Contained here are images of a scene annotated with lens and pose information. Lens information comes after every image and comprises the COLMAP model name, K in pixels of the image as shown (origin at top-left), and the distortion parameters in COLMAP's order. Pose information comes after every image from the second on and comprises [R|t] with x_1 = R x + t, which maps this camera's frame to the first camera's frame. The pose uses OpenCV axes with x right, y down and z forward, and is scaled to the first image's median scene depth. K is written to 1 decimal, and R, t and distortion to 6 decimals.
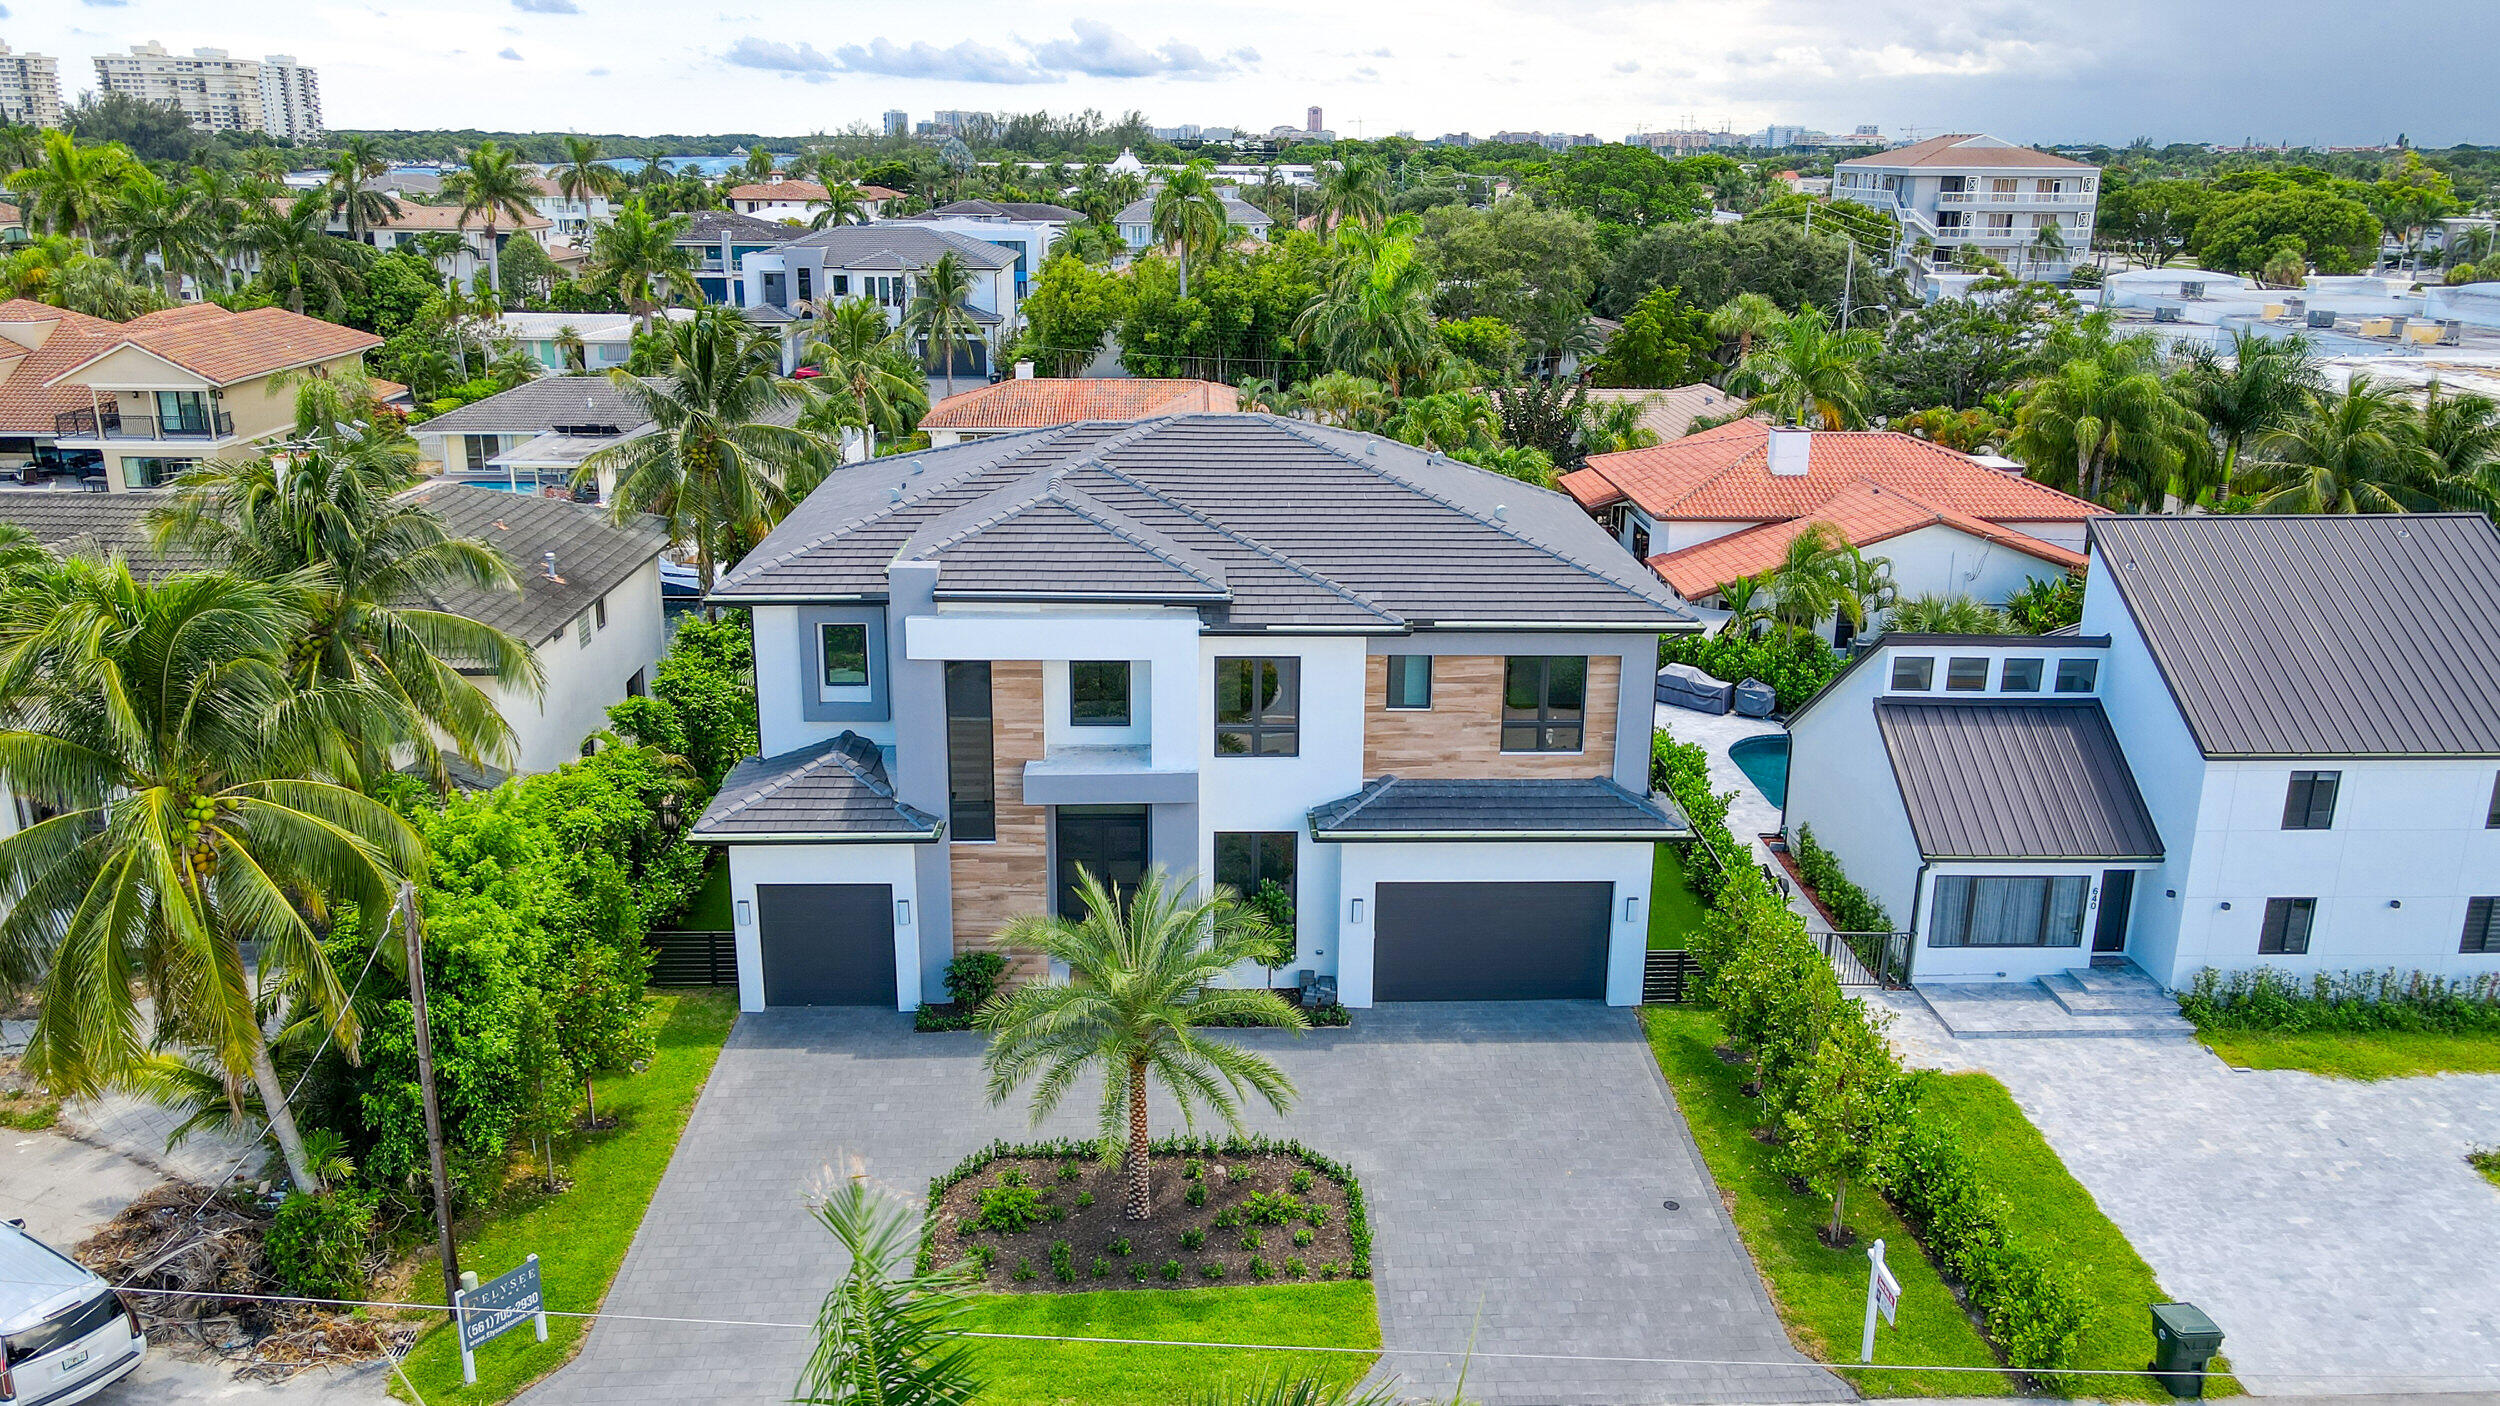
lens RADIAL K [[1844.2, 0, 1236.9], [0, 1844.2, 702.6], [0, 0, 1]] dist [-0.006480, 0.041263]
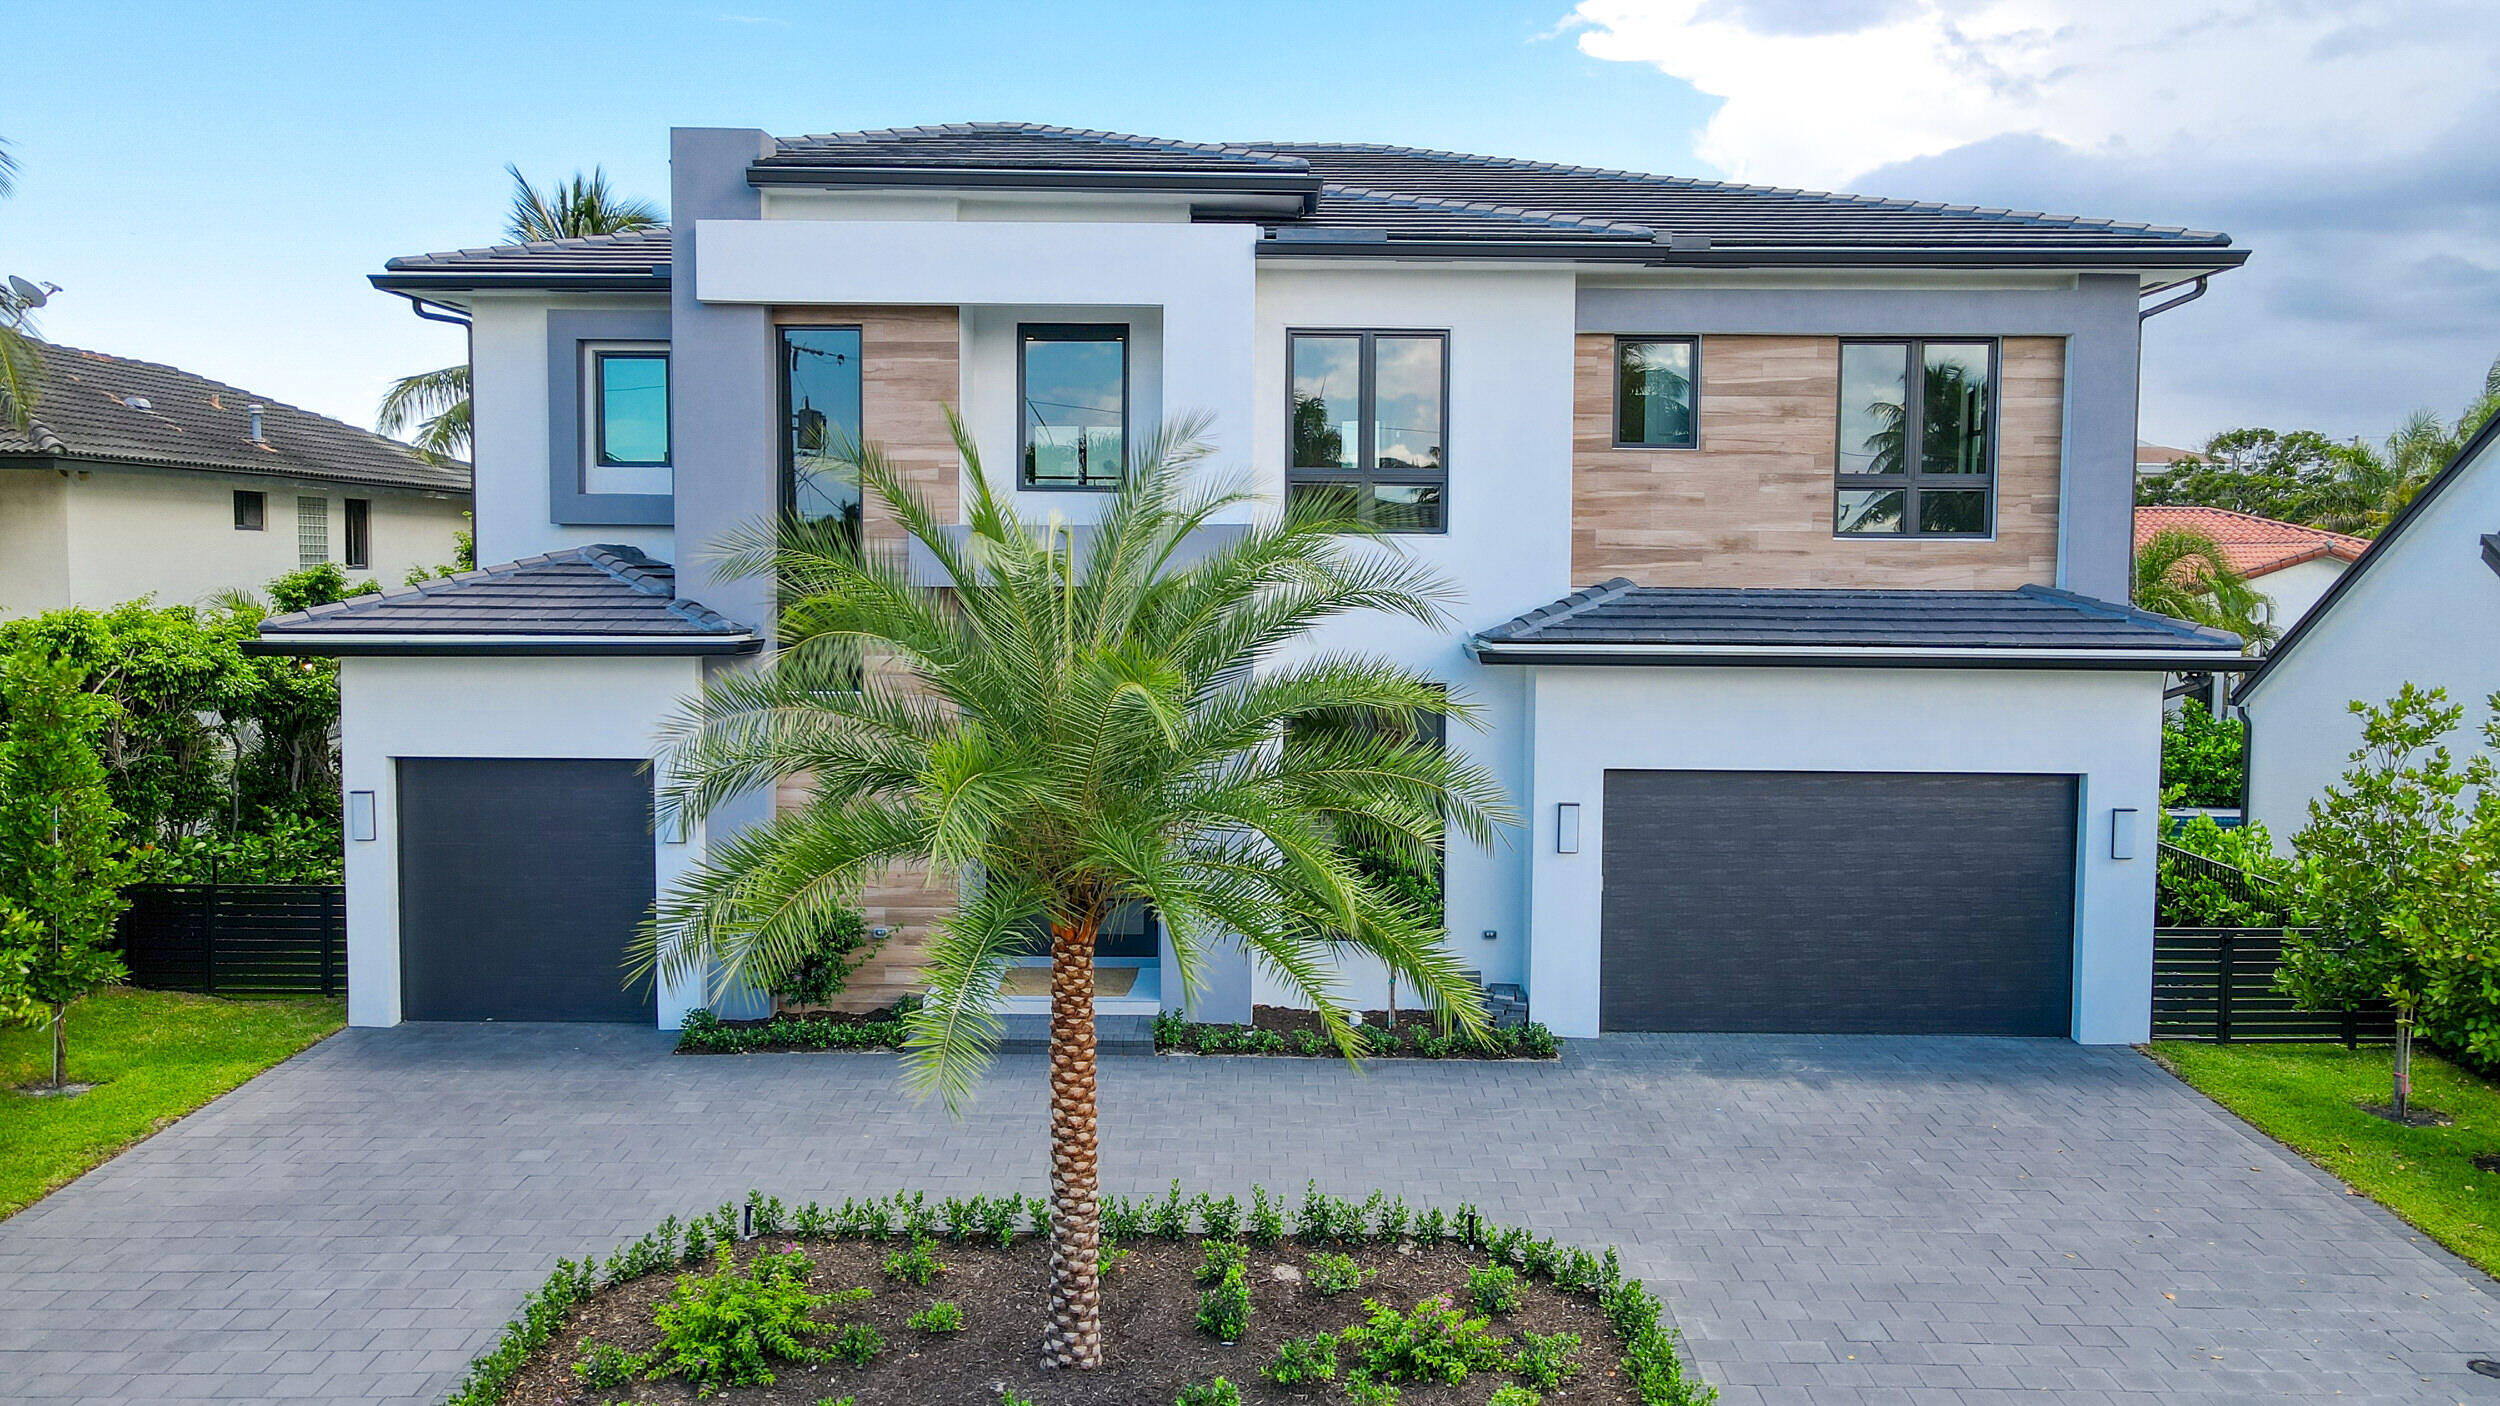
lens RADIAL K [[1844.2, 0, 1236.9], [0, 1844.2, 702.6], [0, 0, 1]] dist [-0.006480, 0.041263]
pose [[0.998836, 0.001287, -0.048220, -0.000512], [-0.011829, 0.975655, -0.218991, 0.191222], [0.046764, 0.219306, 0.974535, 0.500587]]
